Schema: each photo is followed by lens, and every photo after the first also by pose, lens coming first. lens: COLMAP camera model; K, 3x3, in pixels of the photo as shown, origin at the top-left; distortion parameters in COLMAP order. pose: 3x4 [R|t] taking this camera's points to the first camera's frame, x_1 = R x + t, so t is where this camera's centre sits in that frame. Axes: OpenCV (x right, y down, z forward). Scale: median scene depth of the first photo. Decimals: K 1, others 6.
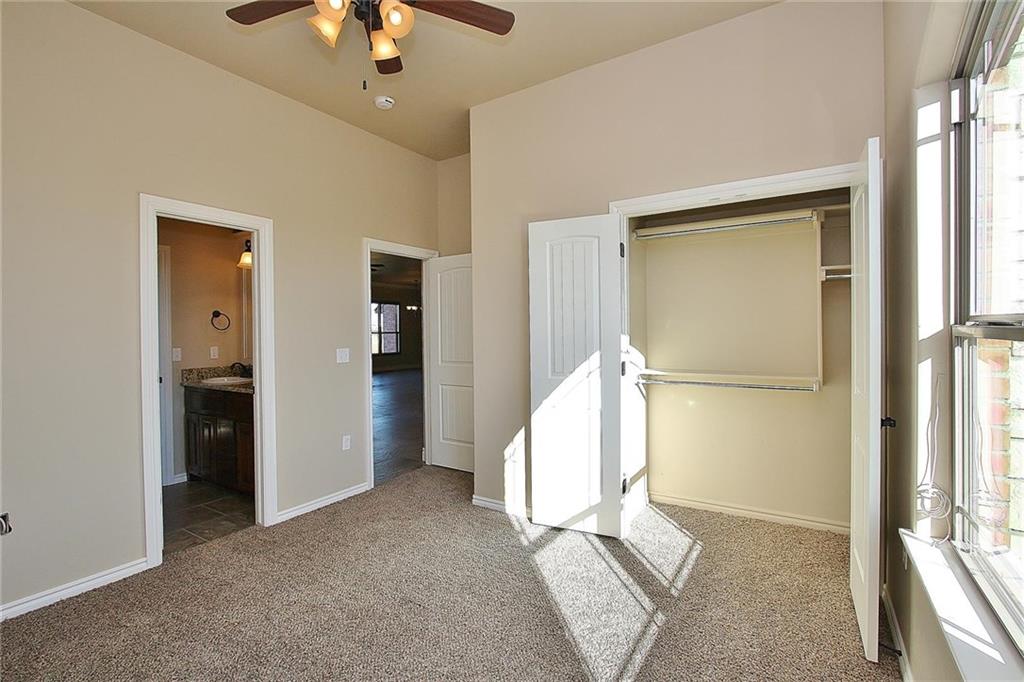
lens RADIAL K [[474.4, 0, 510.5], [0, 474.4, 336.9], [0, 0, 1]] dist [-0.021597, 0.004271]
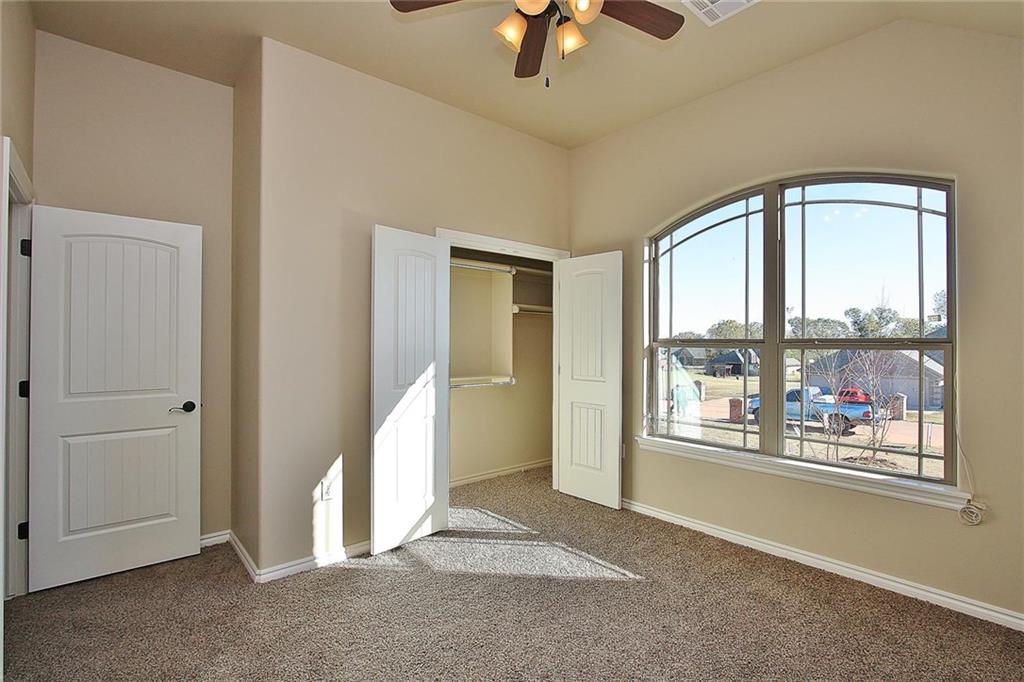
lens RADIAL K [[474.4, 0, 514.2], [0, 474.4, 344.1], [0, 0, 1]] dist [-0.021597, 0.004271]
pose [[0.278679, 0.009920, 0.960333, -0.794875], [0.003587, 0.999929, -0.011370, 0.001221], [-0.960378, 0.006613, 0.278624, 0.518068]]
